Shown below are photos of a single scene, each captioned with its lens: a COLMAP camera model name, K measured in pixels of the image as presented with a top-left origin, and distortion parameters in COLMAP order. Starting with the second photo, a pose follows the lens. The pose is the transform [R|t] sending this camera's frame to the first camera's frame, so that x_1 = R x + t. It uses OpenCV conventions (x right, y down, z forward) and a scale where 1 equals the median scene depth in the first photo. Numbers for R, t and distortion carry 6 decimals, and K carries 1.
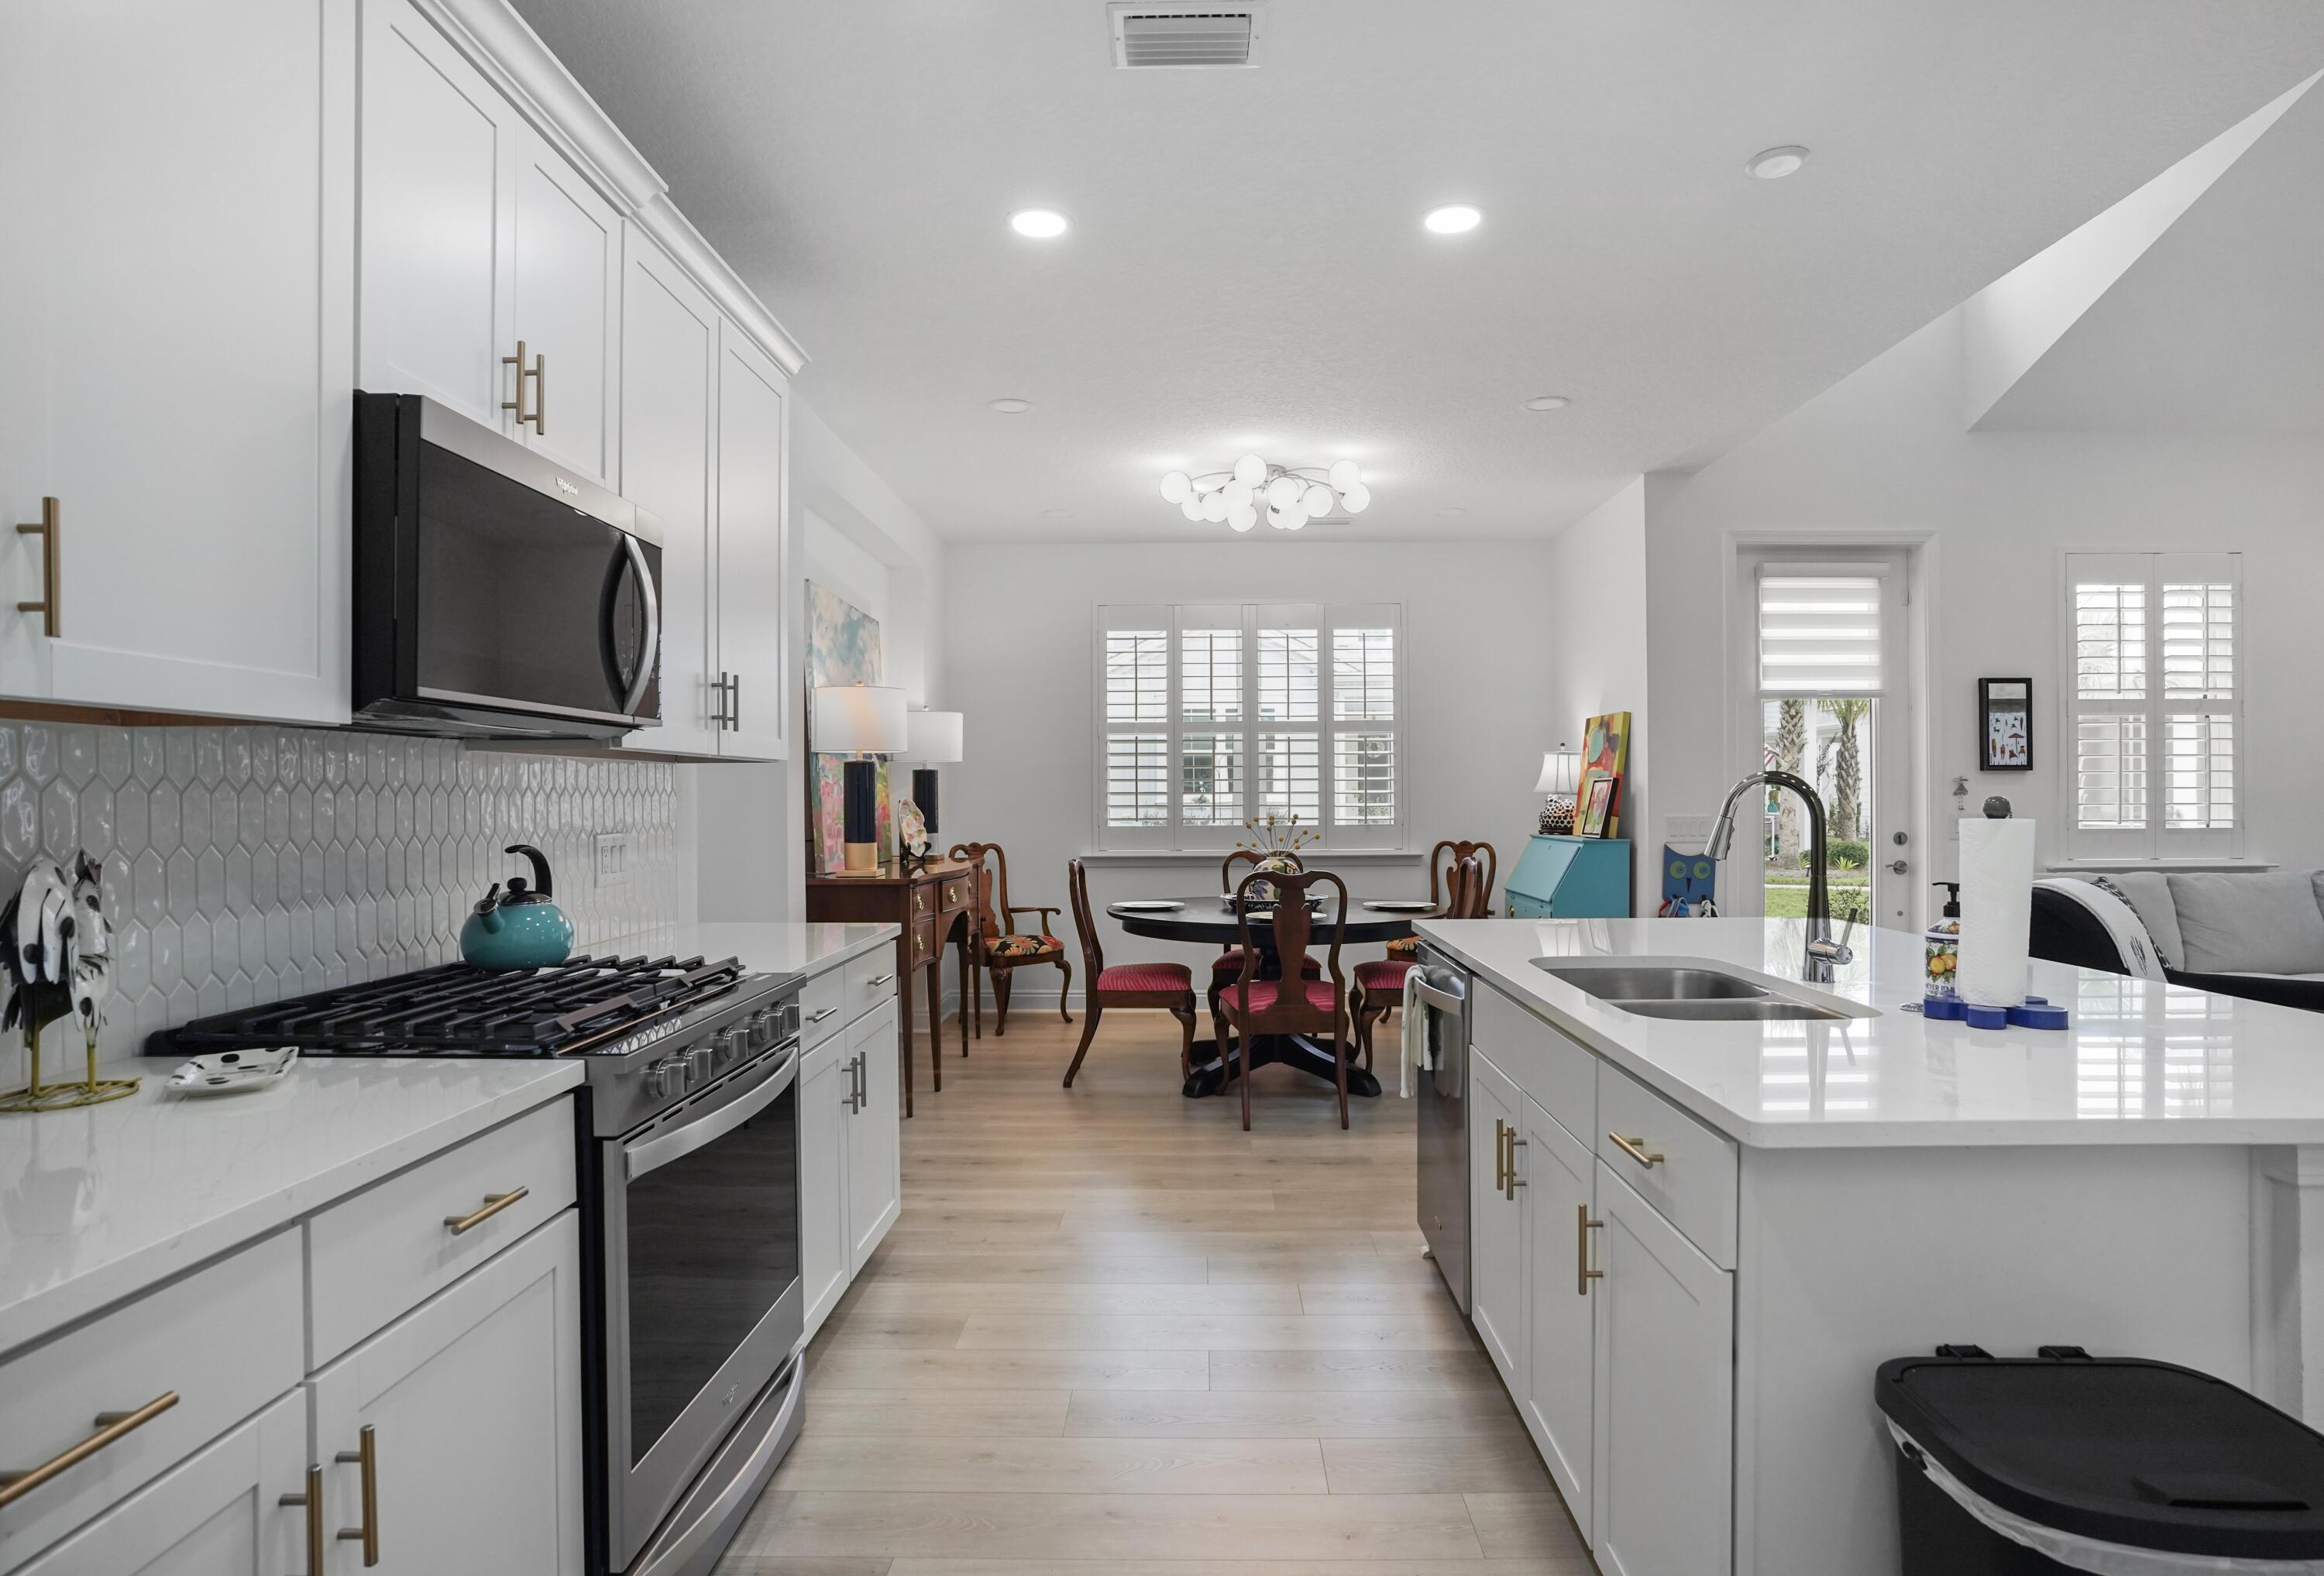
lens RADIAL K [[1226.4, 0, 1208.9], [0, 1226.4, 825.5], [0, 0, 1]] dist [-0.061577, 0.001336]
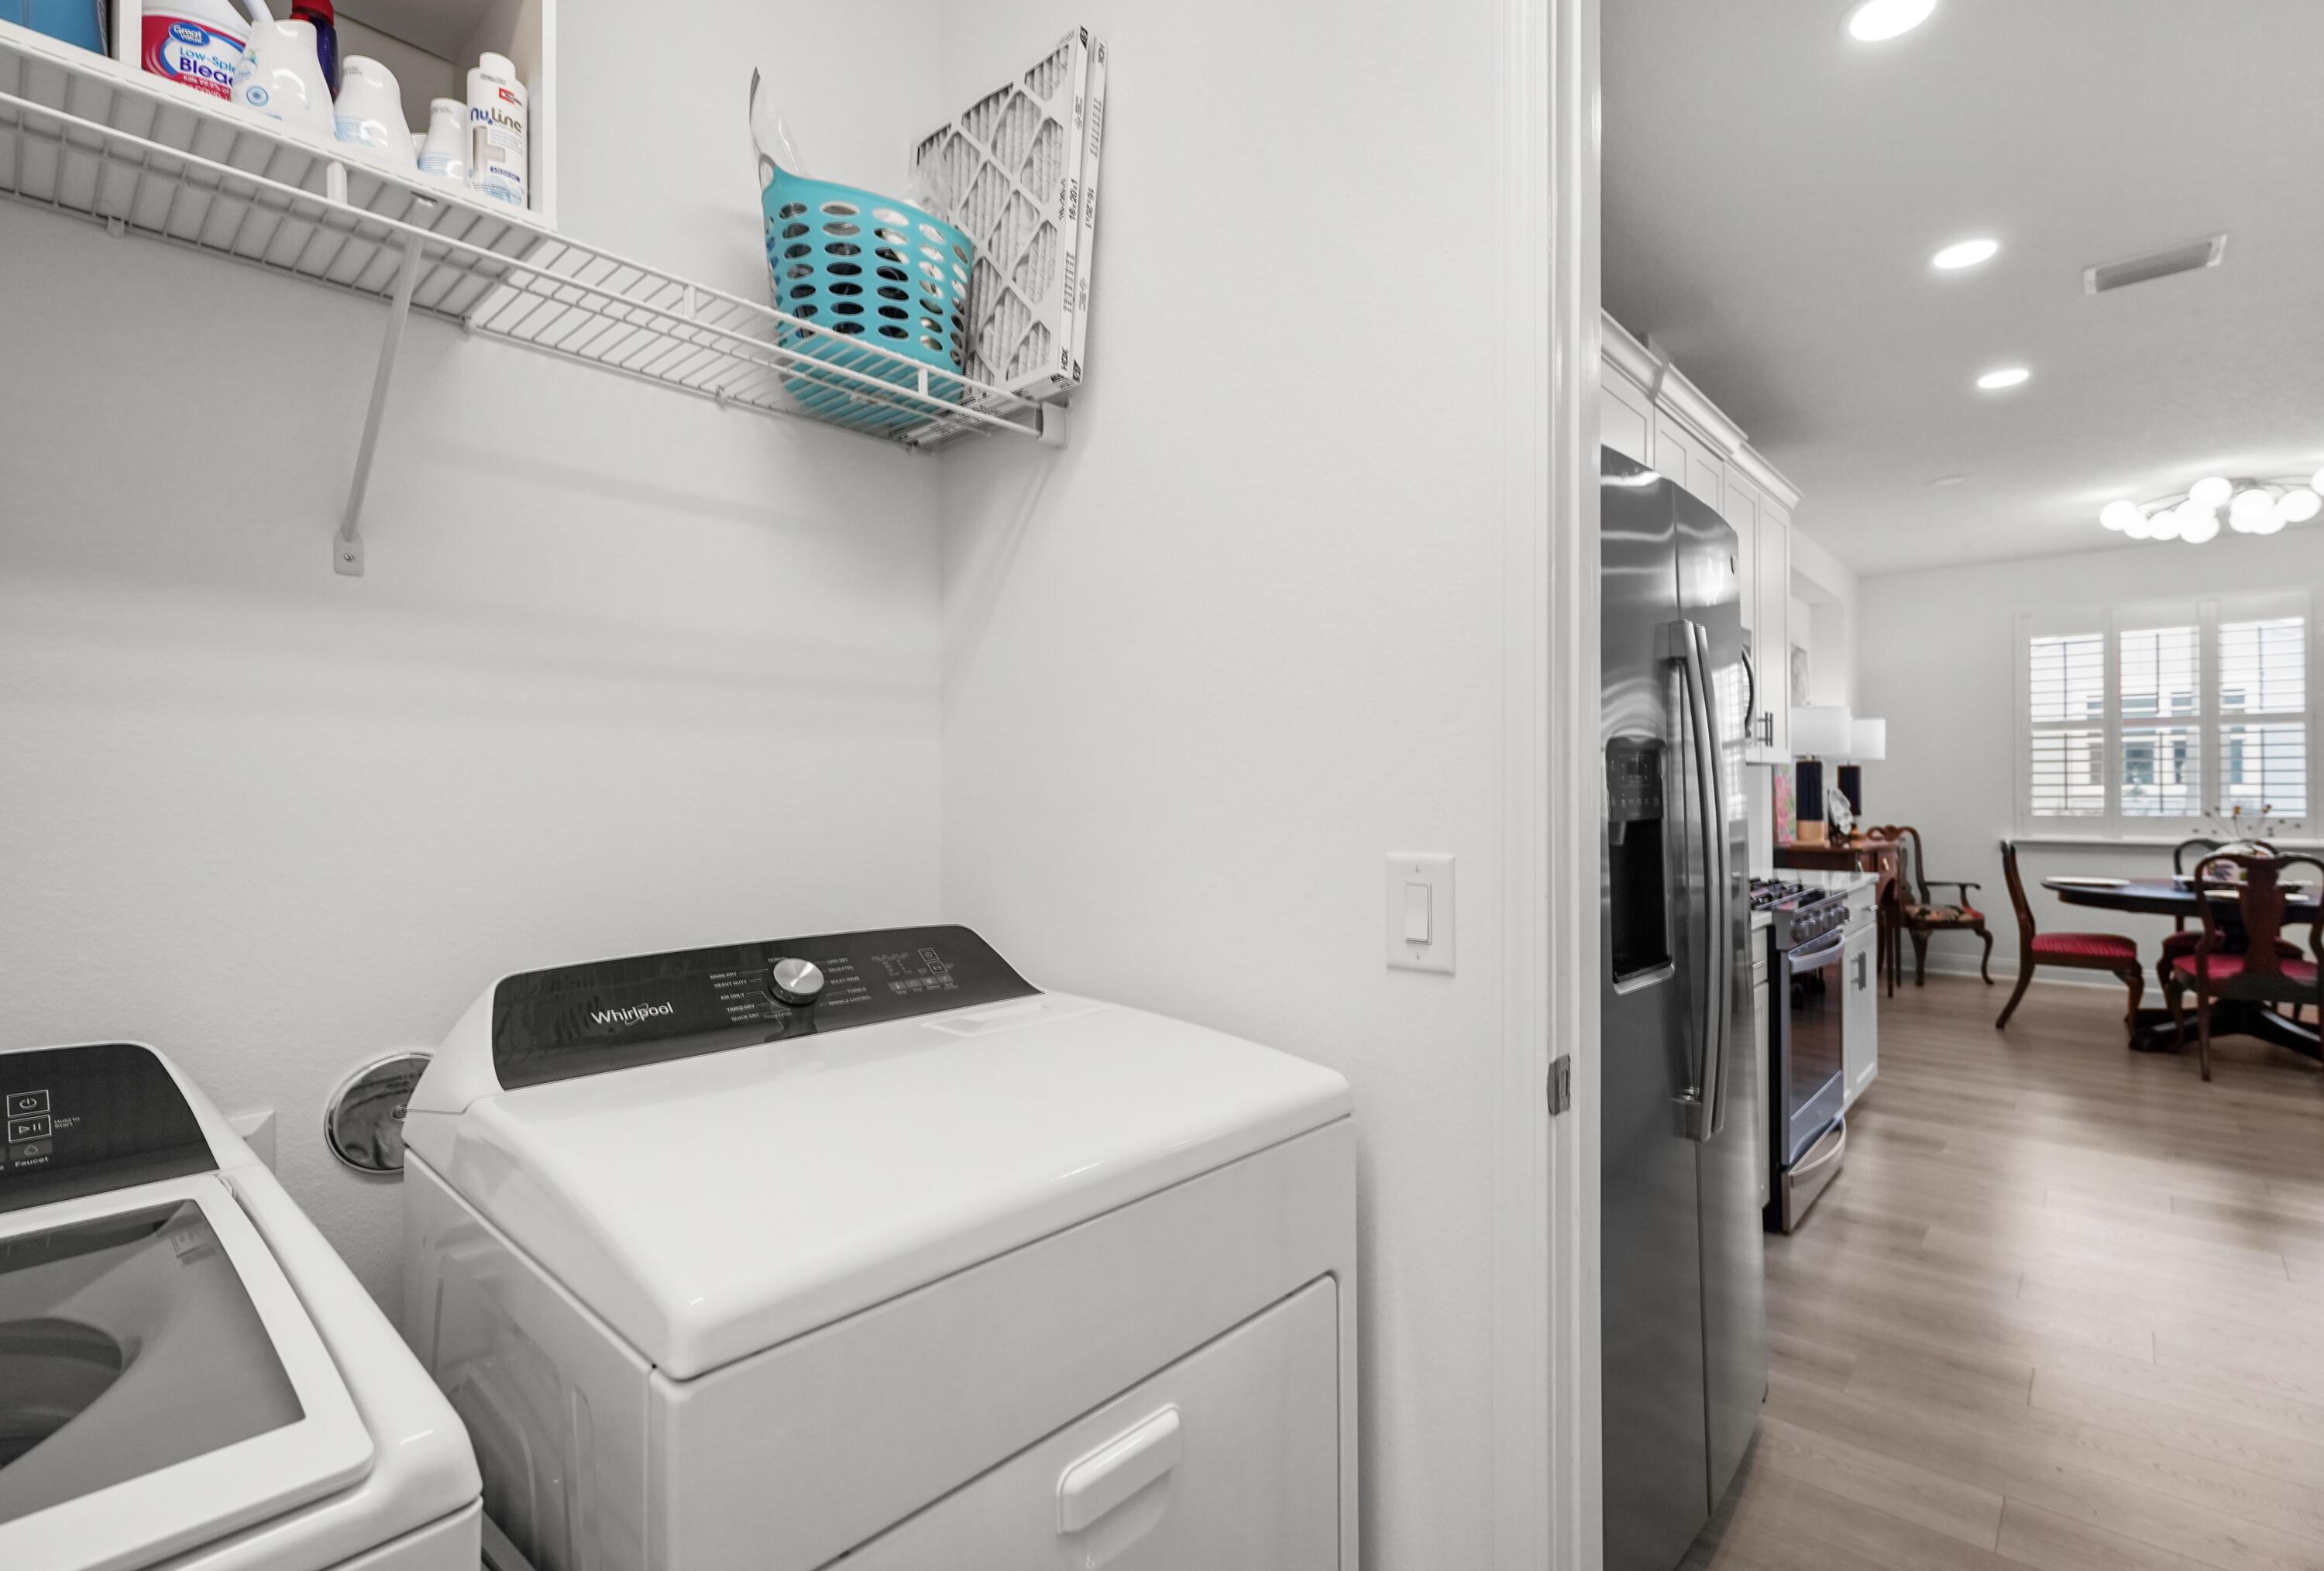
lens RADIAL K [[1063.6, 0, 1171.2], [0, 1063.6, 783.3], [0, 0, 1]] dist [0.000421, -0.001971]
pose [[0.738458, -0.000178, -0.674299, -0.011979], [-0.017628, 0.999653, -0.019569, 0.007521], [0.674069, 0.026338, 0.738199, -0.330911]]
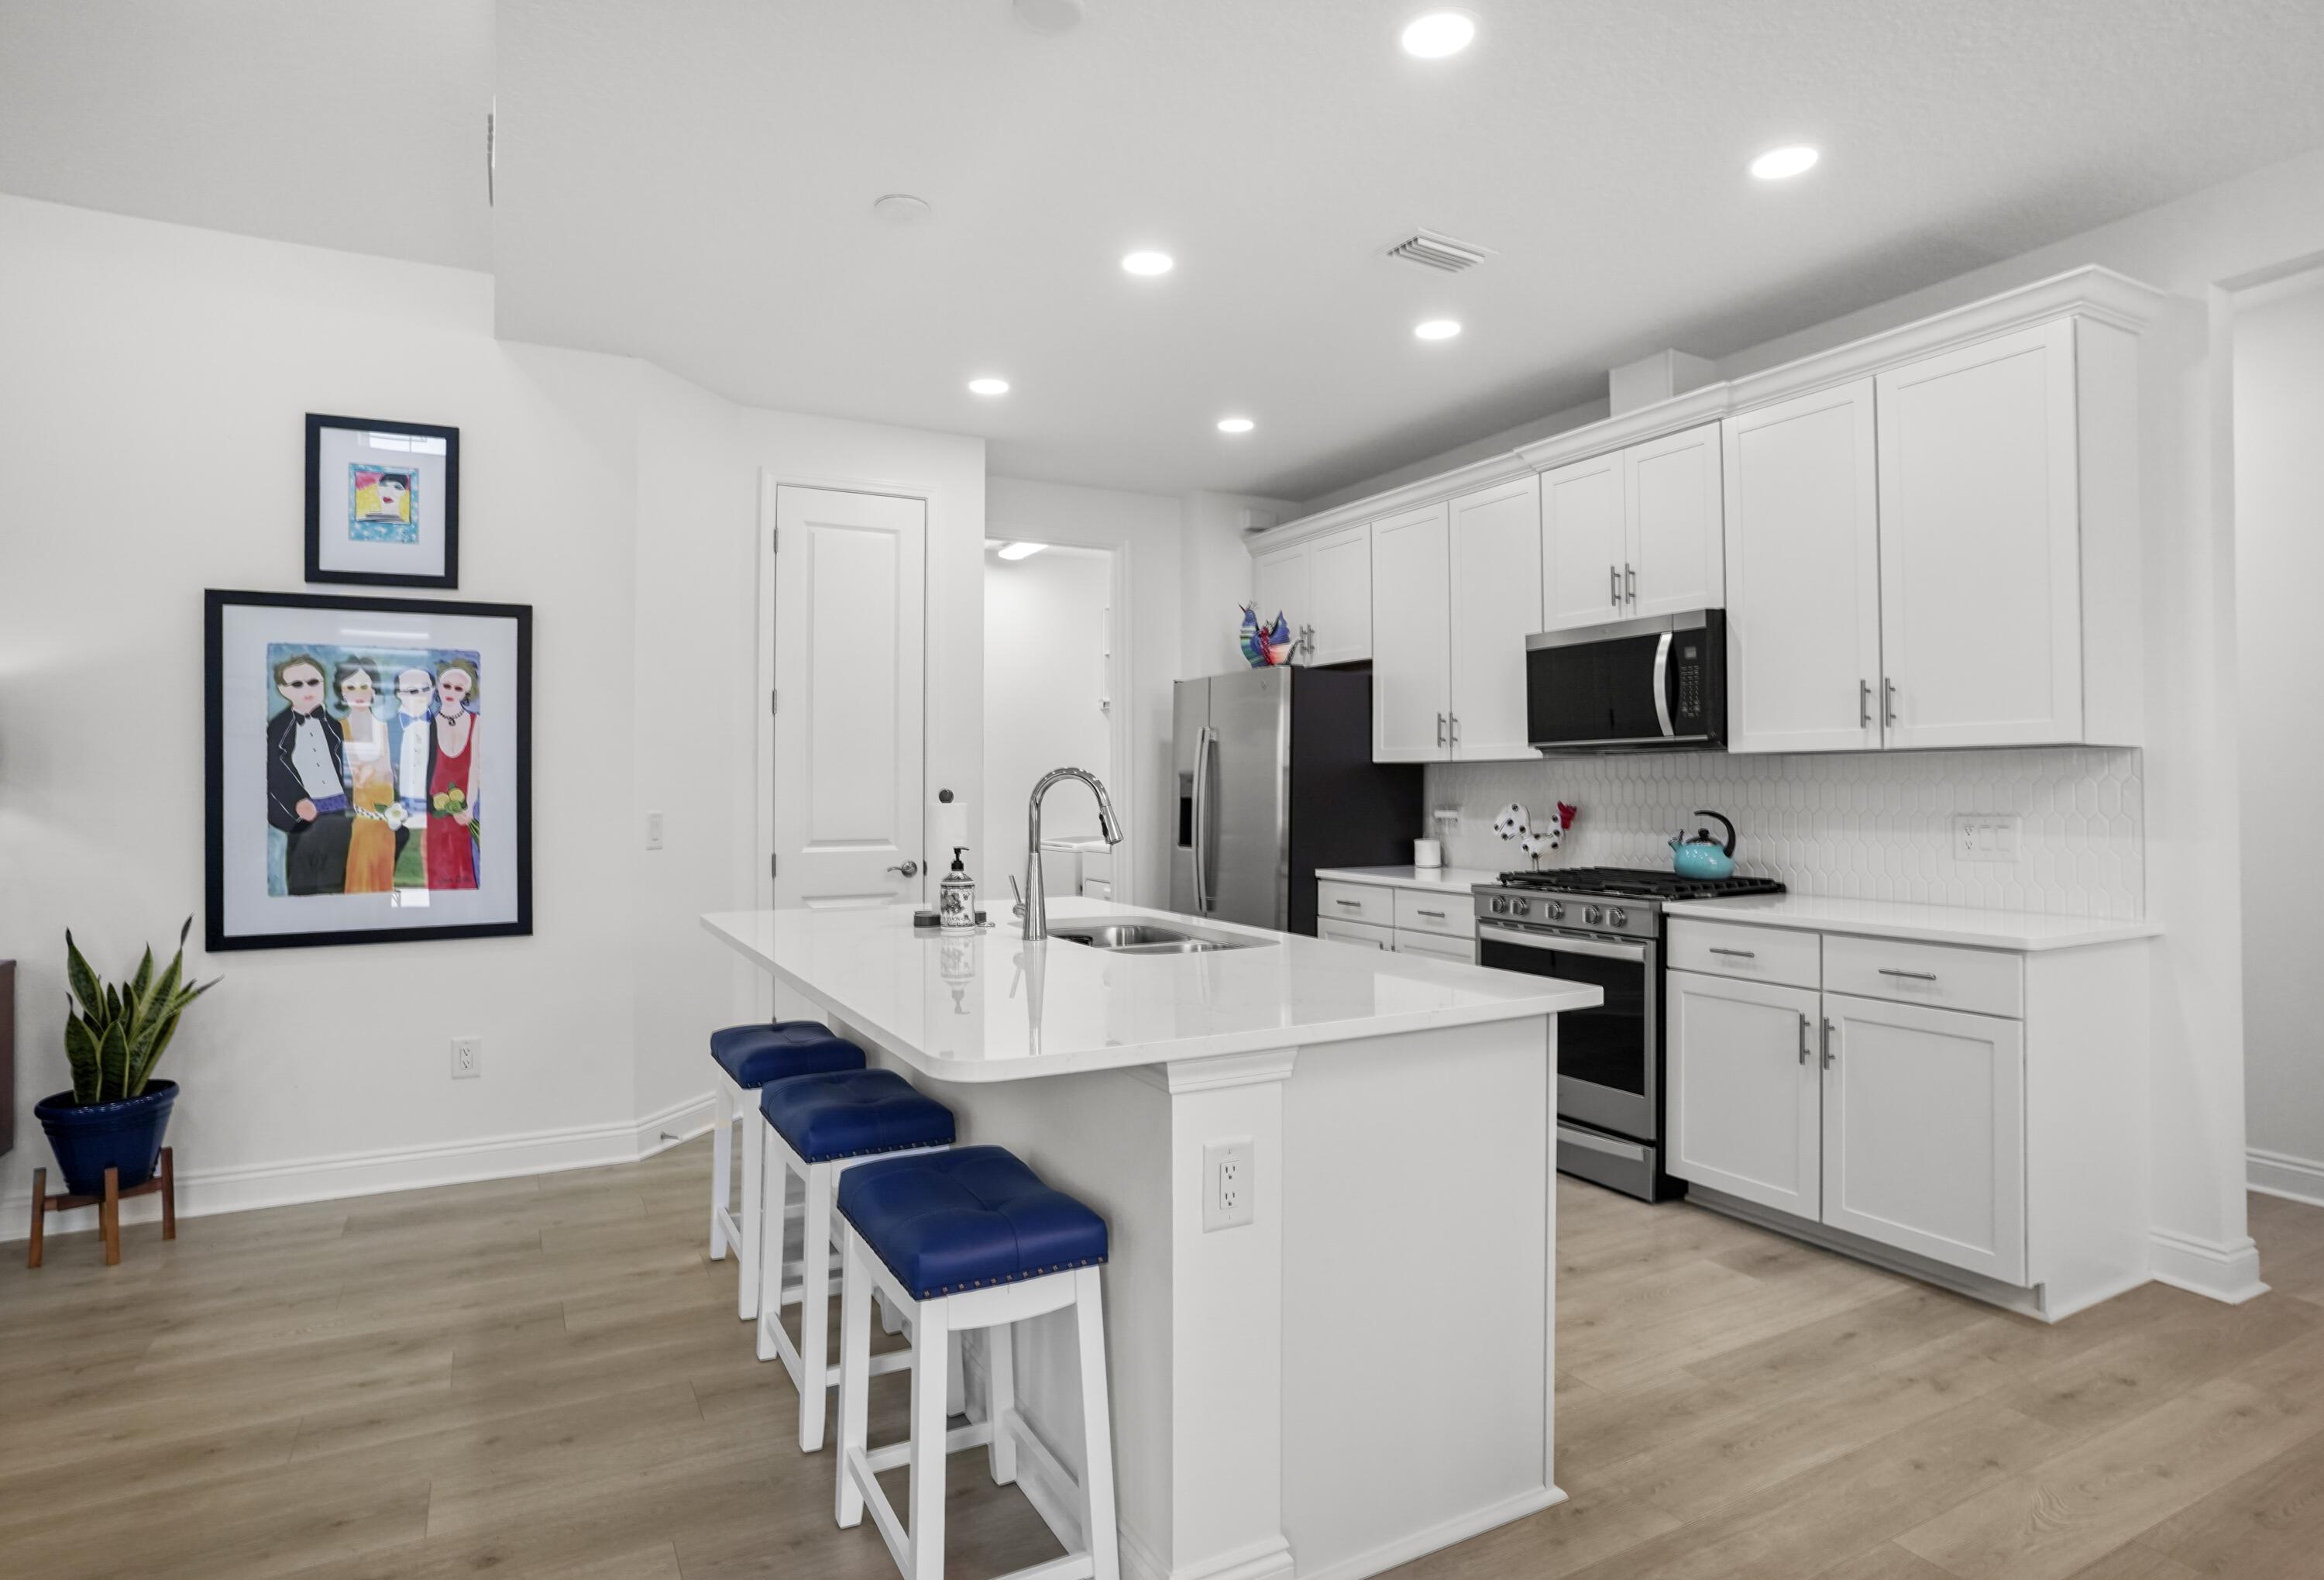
lens RADIAL K [[1231.6, 0, 1131.3], [0, 1231.6, 762.6], [0, 0, 1]] dist [-0.062474, 0.030520]
pose [[-0.888770, -0.001403, -0.458351, 0.432792], [-0.003182, 0.999990, 0.003108, -0.025168], [0.458342, 0.004220, -0.888766, 0.944189]]
